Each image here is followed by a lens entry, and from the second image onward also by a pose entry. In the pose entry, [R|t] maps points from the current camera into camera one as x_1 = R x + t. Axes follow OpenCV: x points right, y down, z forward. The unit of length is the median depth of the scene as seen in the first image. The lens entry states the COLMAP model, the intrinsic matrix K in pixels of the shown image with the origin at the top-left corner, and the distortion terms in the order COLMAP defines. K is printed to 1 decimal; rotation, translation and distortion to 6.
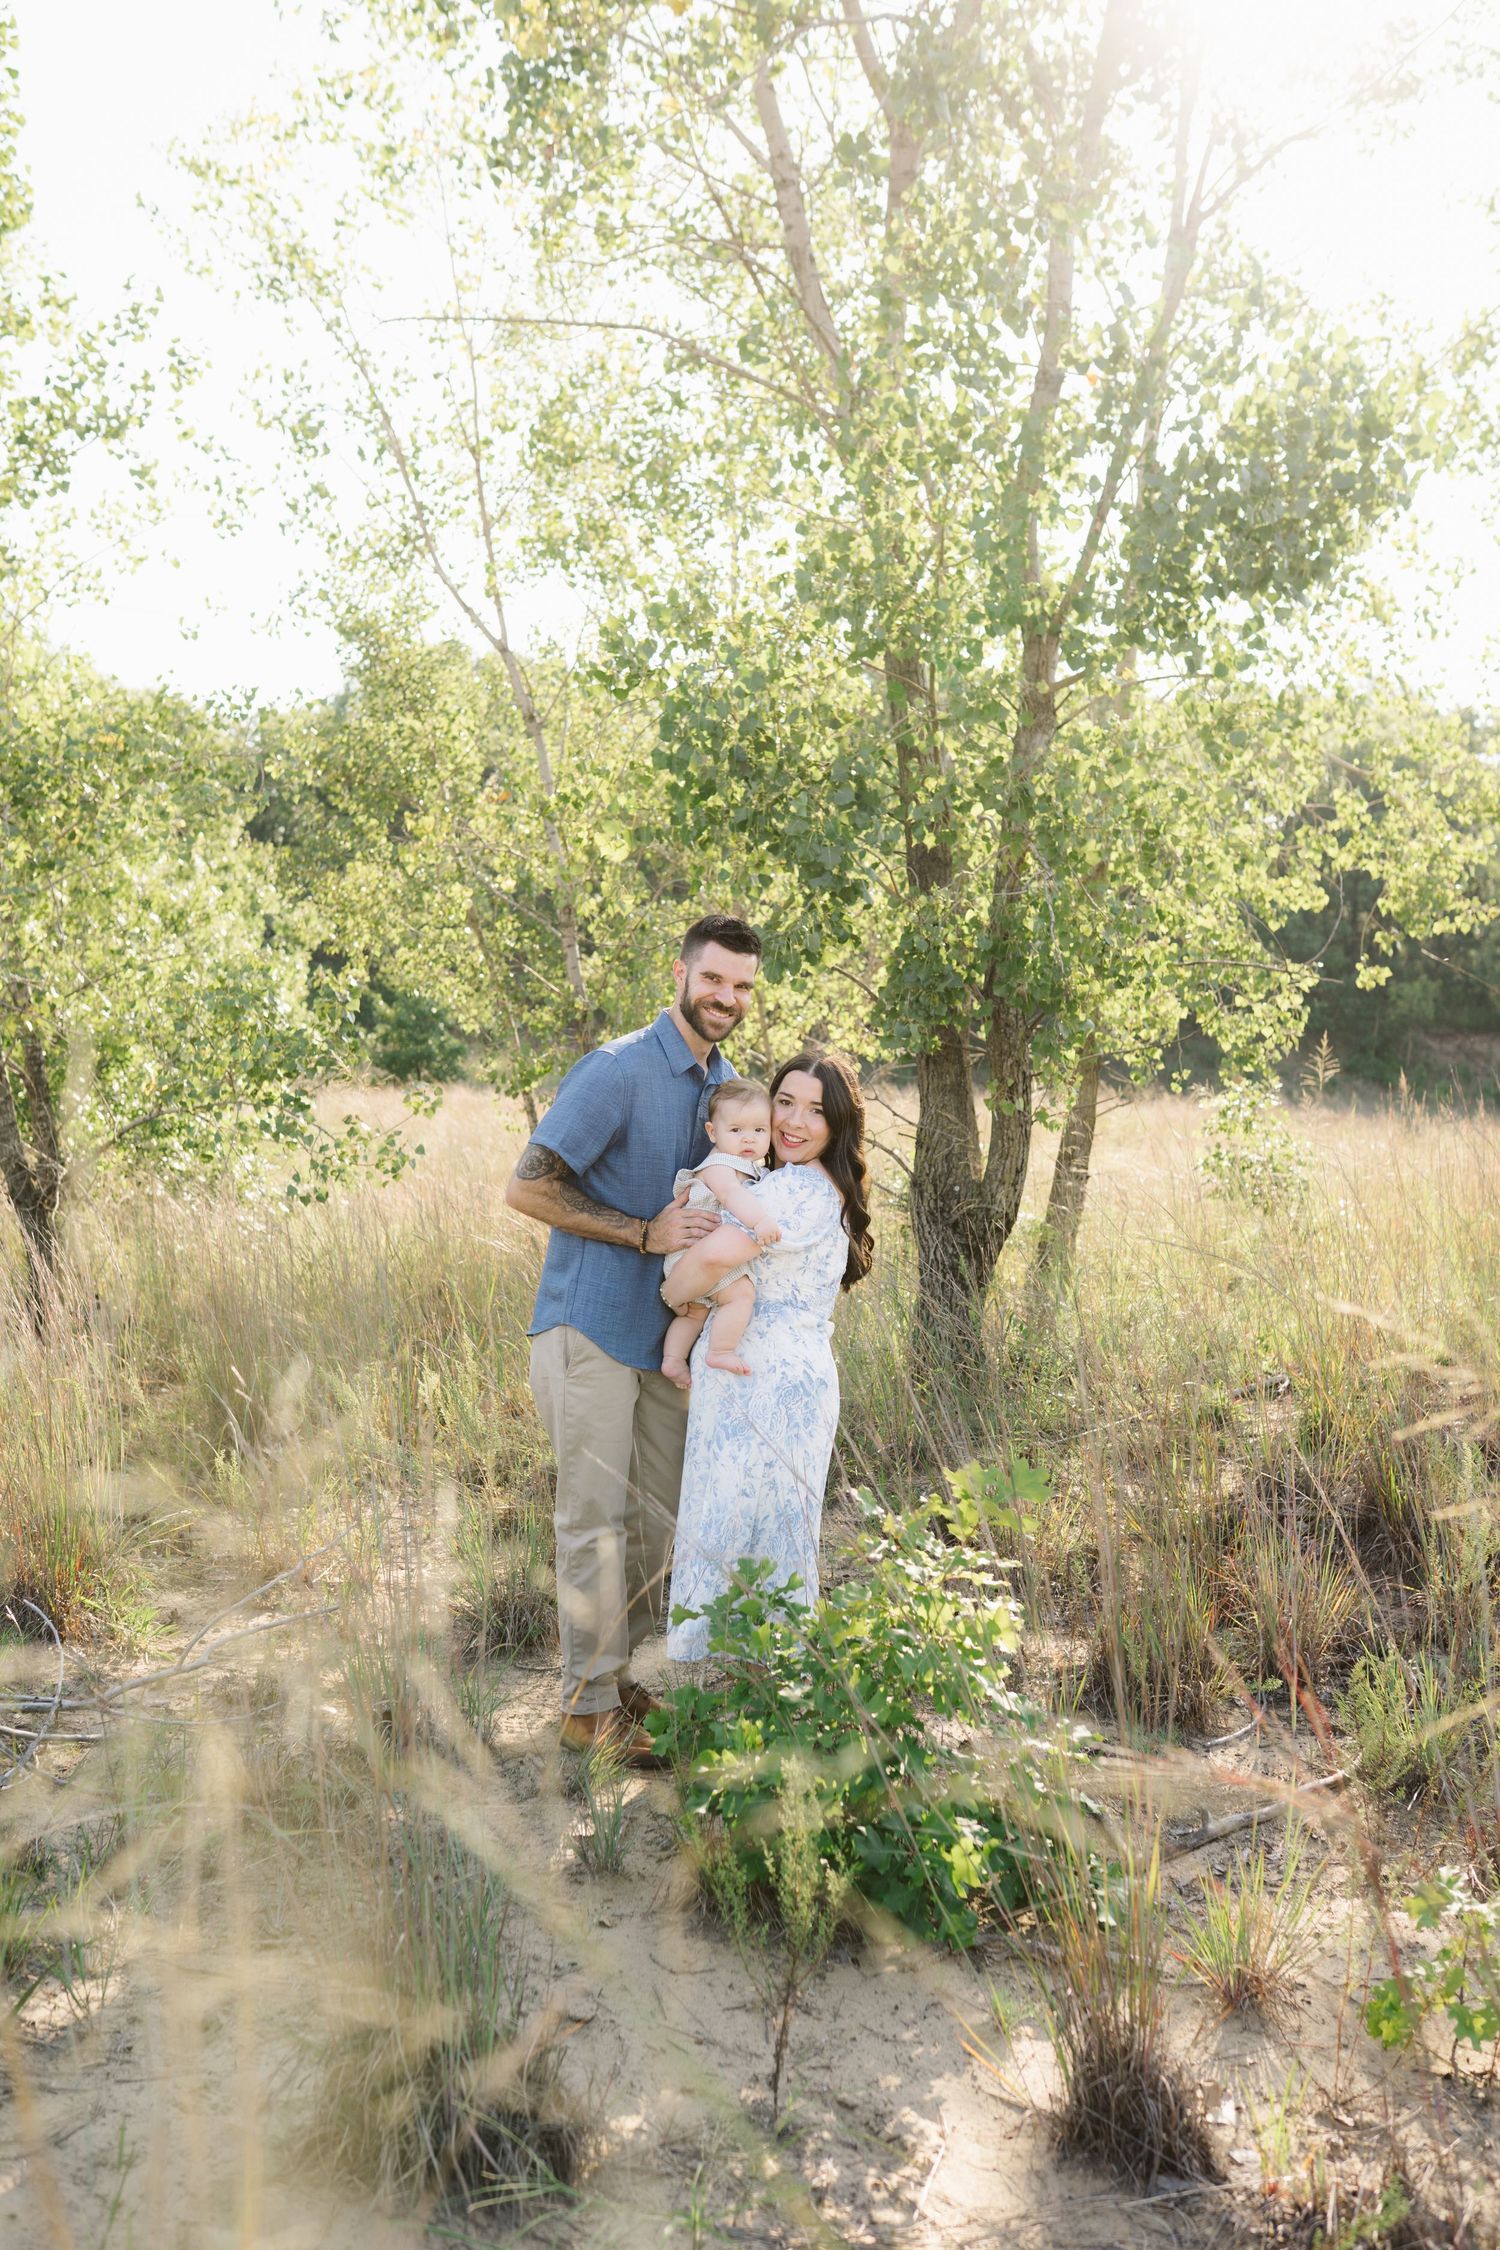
lens RADIAL K [[2219.0, 0, 748.3], [0, 2219.0, 1134.7], [0, 0, 1]] dist [-0.009397, 0.034097]
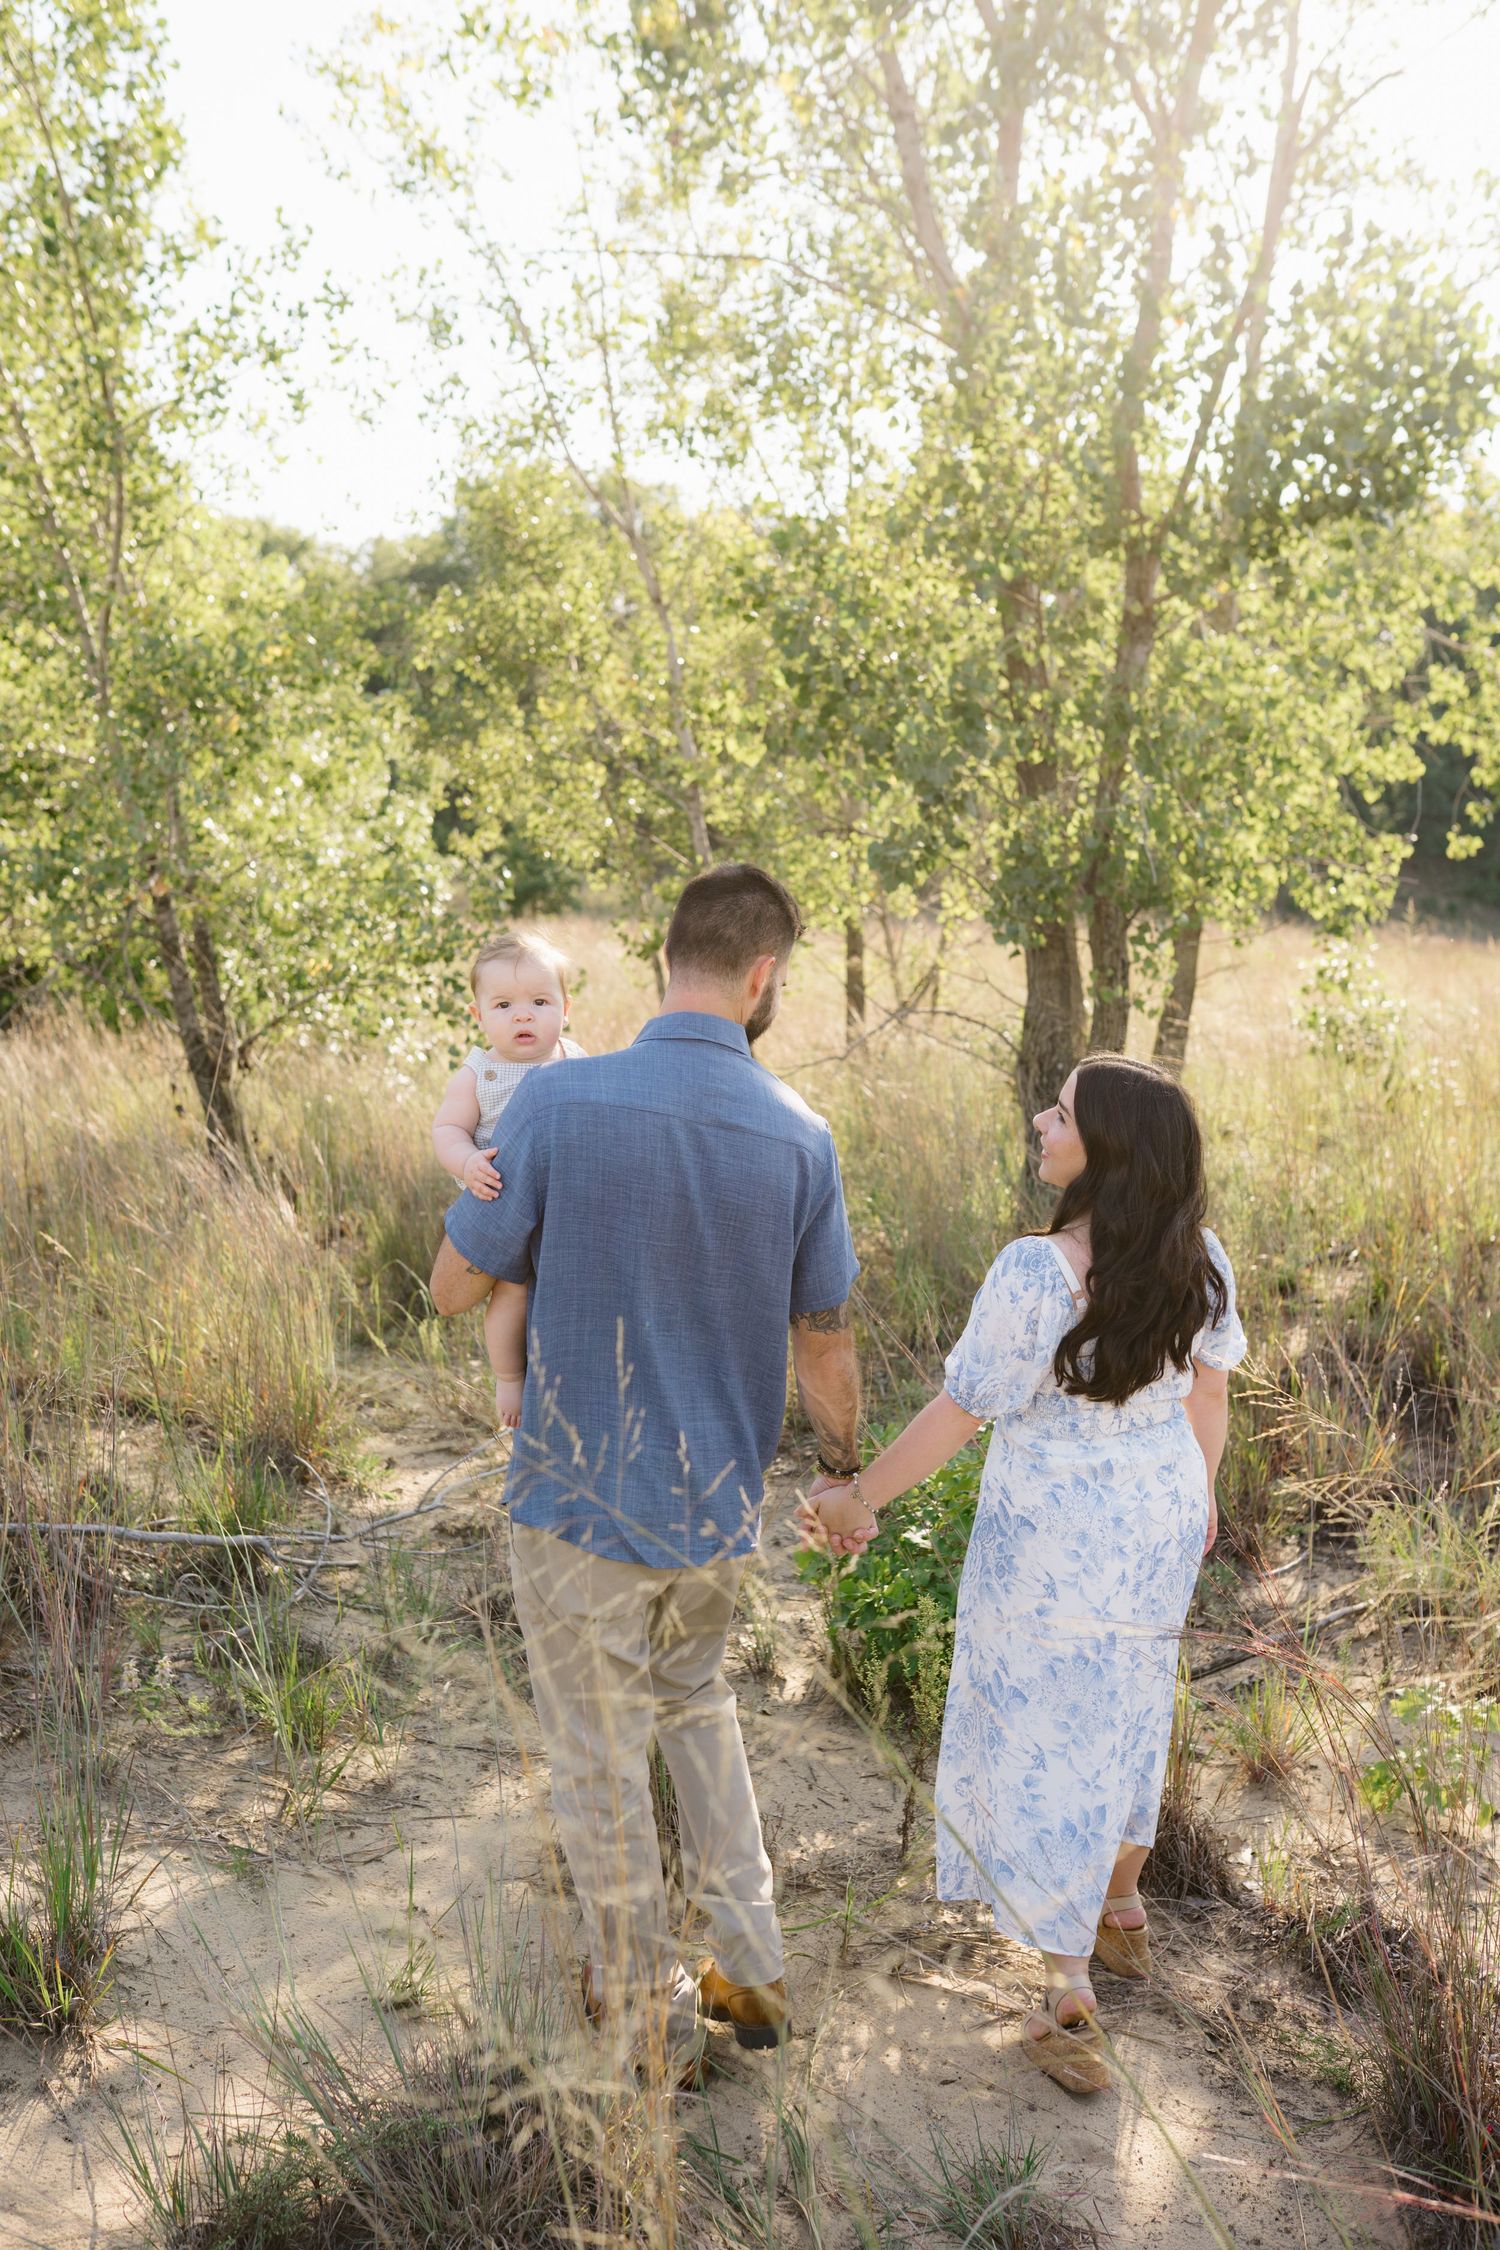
lens RADIAL K [[2219.0, 0, 748.3], [0, 2219.0, 1134.7], [0, 0, 1]] dist [-0.009397, 0.034097]
pose [[0.998774, 0.000010, -0.049496, -0.003495], [0.003993, 0.996724, 0.080785, -0.022077], [0.049335, -0.080883, 0.995502, -0.067945]]
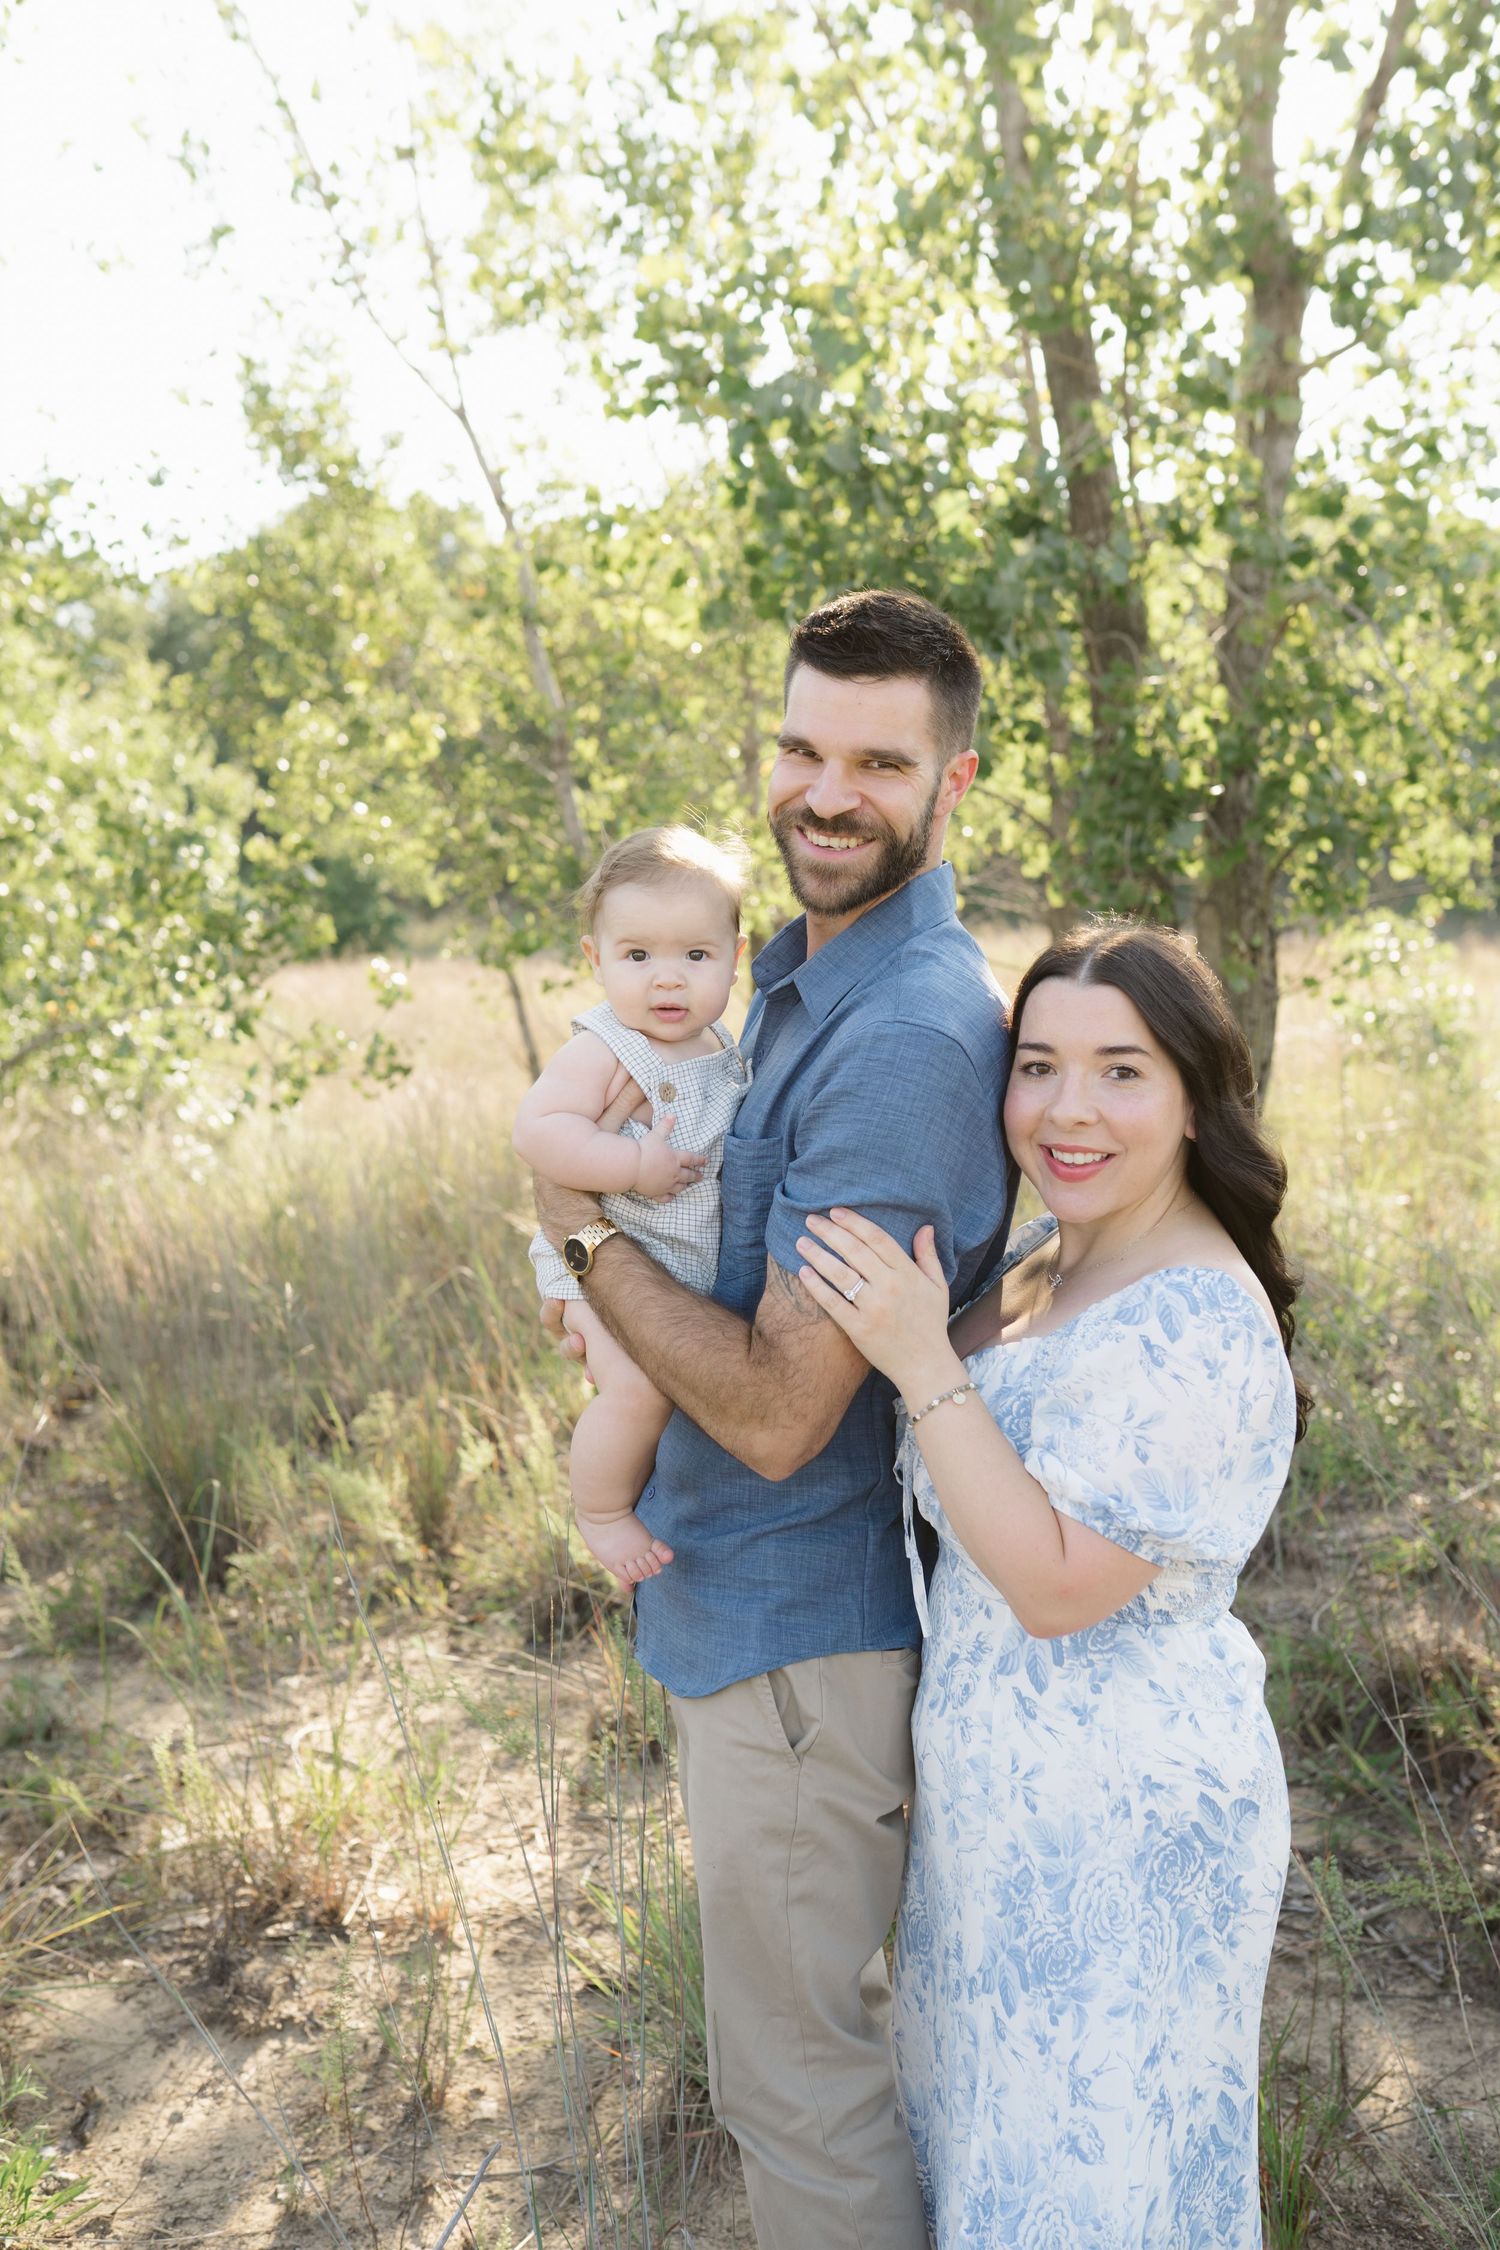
lens RADIAL K [[2241.2, 0, 715.6], [0, 2241.2, 1116.5], [0, 0, 1]] dist [-0.011446, 0.008477]
pose [[0.998570, -0.052778, 0.008510, -0.042961], [0.052211, 0.997016, 0.056867, -0.011649], [-0.011486, -0.056342, 0.998345, 0.201304]]
